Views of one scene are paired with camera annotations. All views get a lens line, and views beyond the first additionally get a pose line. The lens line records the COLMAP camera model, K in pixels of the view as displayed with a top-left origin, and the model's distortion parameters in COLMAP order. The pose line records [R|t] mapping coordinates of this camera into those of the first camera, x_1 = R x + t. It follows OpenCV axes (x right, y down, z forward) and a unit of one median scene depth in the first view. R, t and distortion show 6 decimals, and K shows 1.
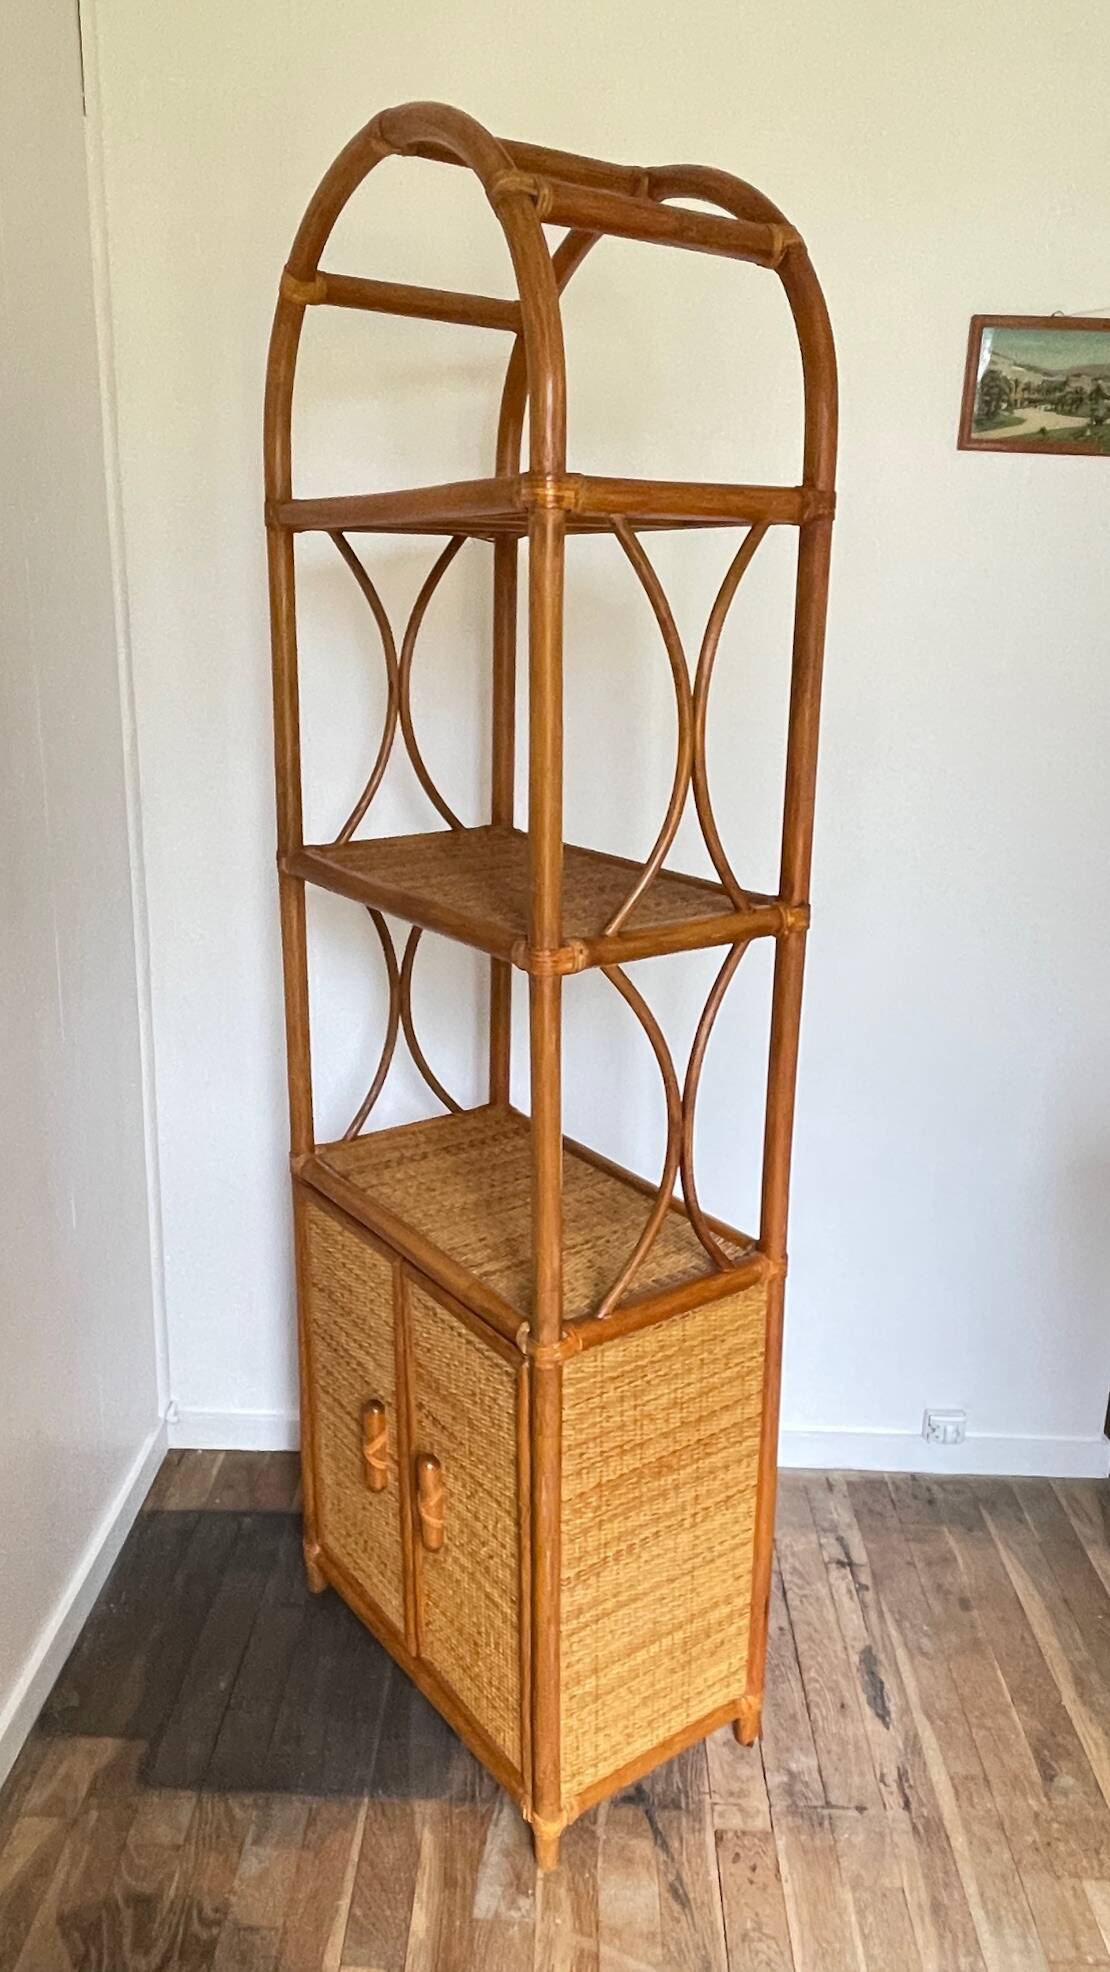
lens RADIAL K [[1366.8, 0, 555.0], [0, 1366.8, 986.0], [0, 0, 1]] dist [0.009212, -0.029177]
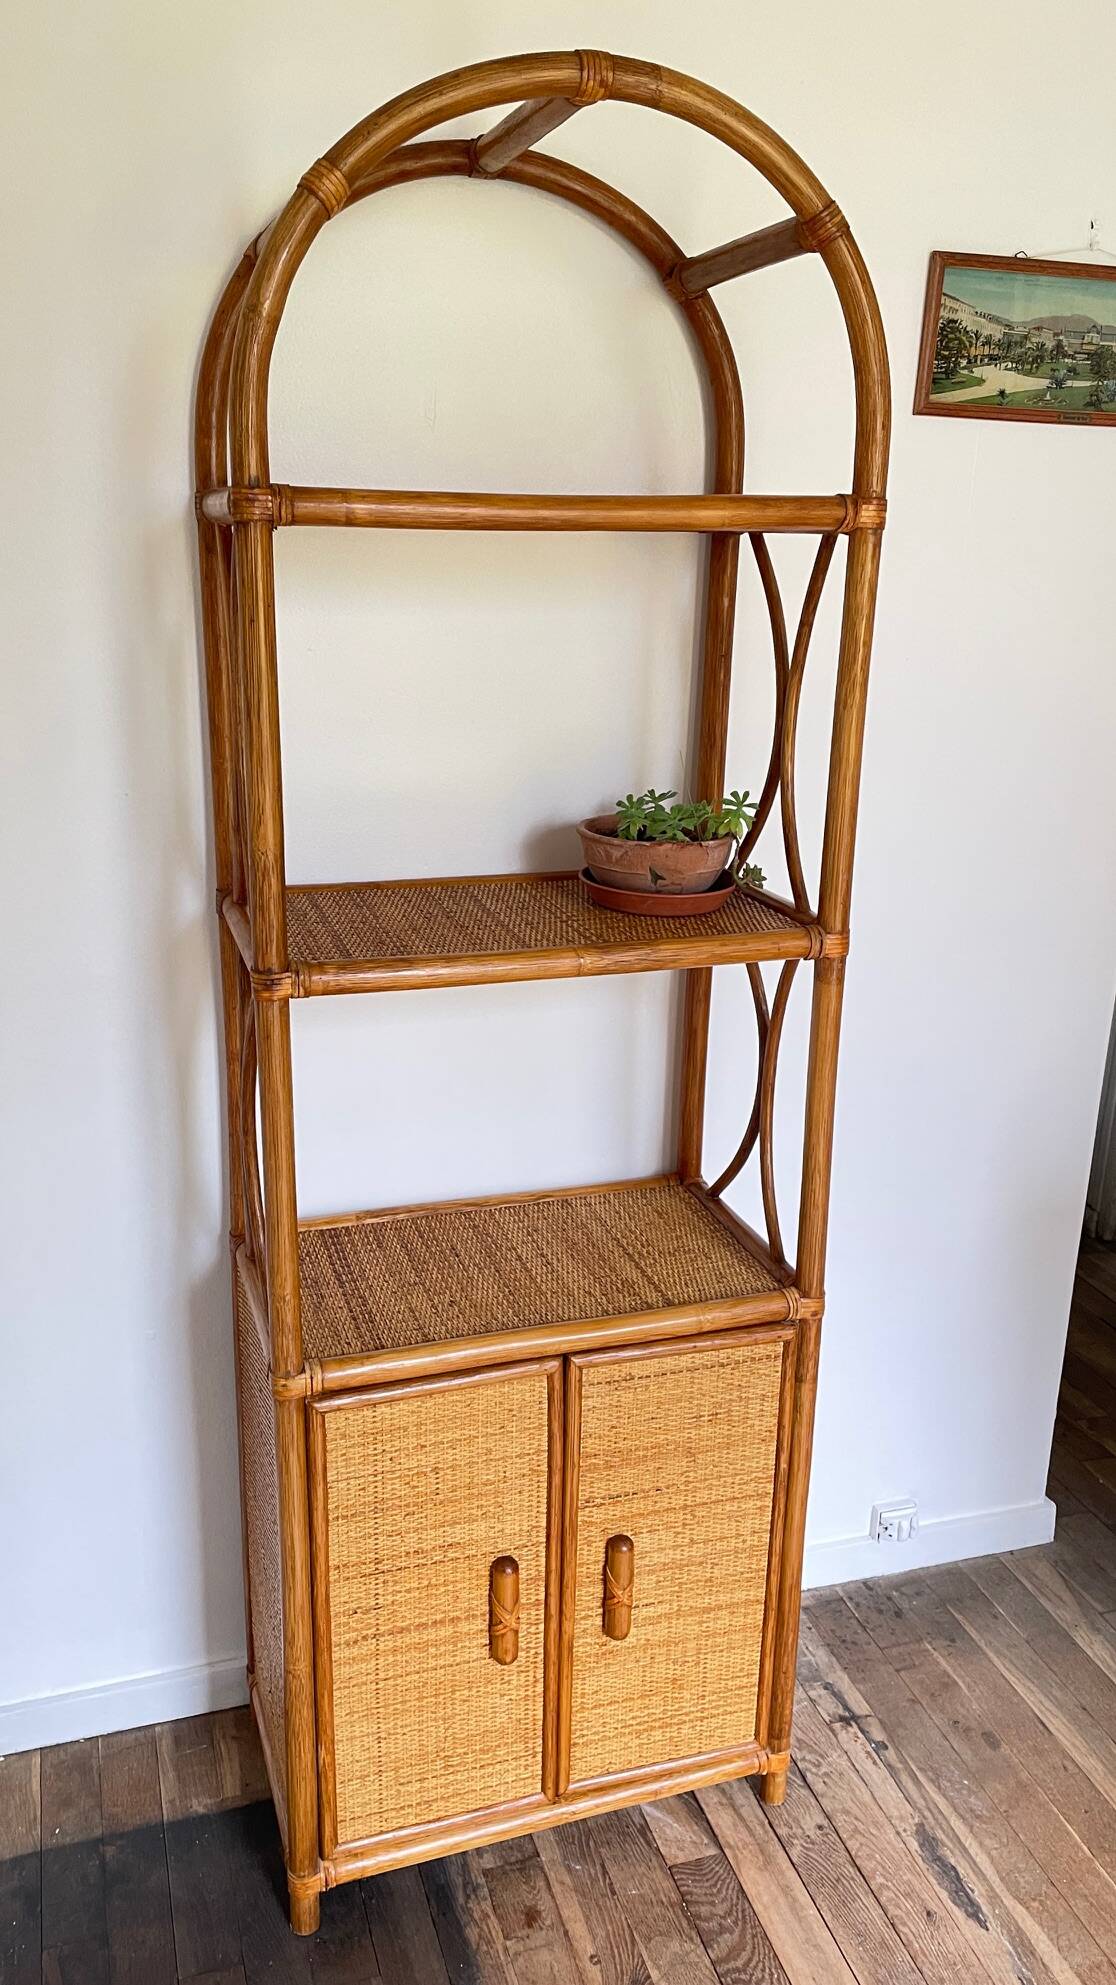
lens RADIAL K [[1485.9, 0, 534.1], [0, 1485.9, 991.4], [0, 0, 1]] dist [0.082718, -0.097120]
pose [[0.949653, -0.094875, 0.298593, -0.242138], [0.085885, 0.995372, 0.043117, -0.101061], [-0.301302, -0.015302, 0.953406, 0.186086]]
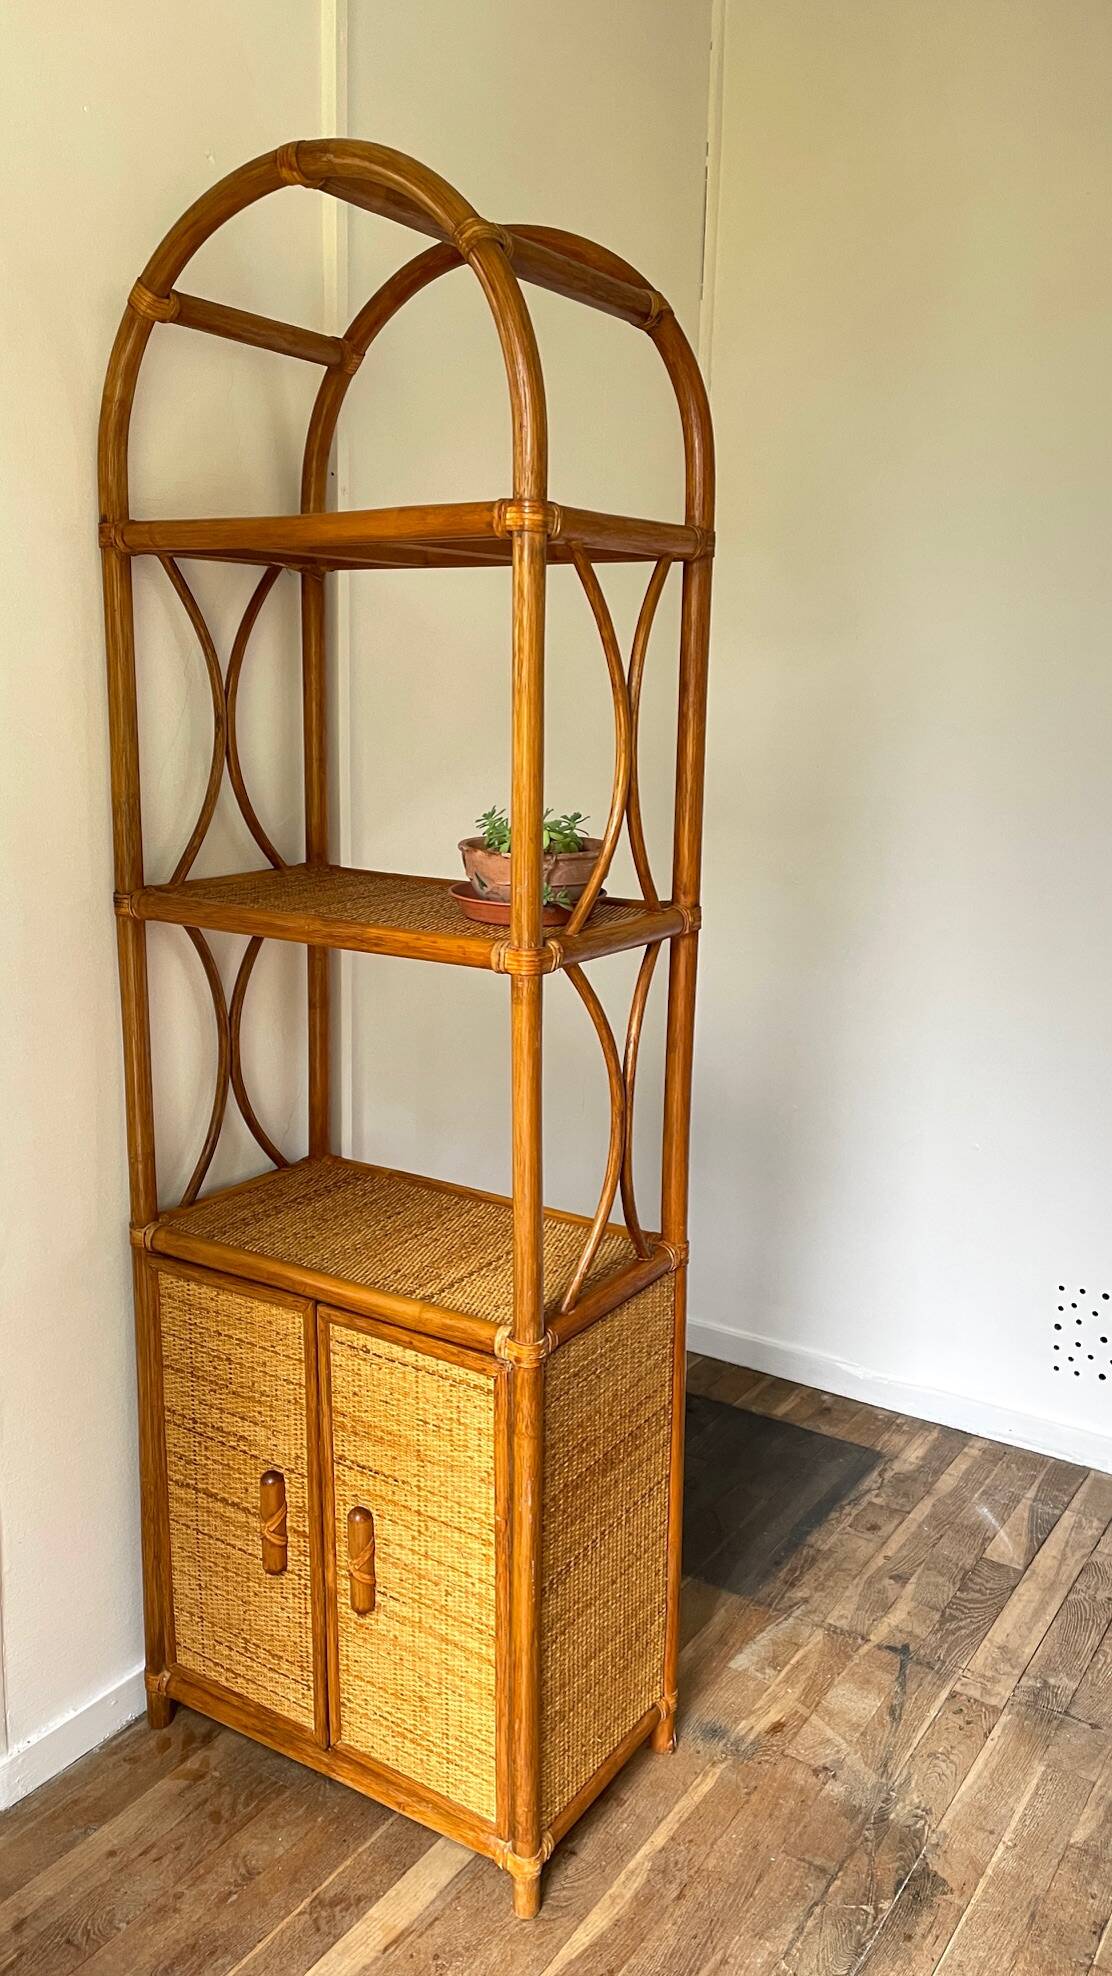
lens RADIAL K [[1515.1, 0, 562.0], [0, 1515.1, 994.9], [0, 0, 1]] dist [0.075617, -0.099629]
pose [[0.845340, 0.108652, -0.523064, 0.601650], [-0.142711, 0.989446, -0.025111, -0.042233], [0.514815, 0.095874, 0.851924, 0.248173]]
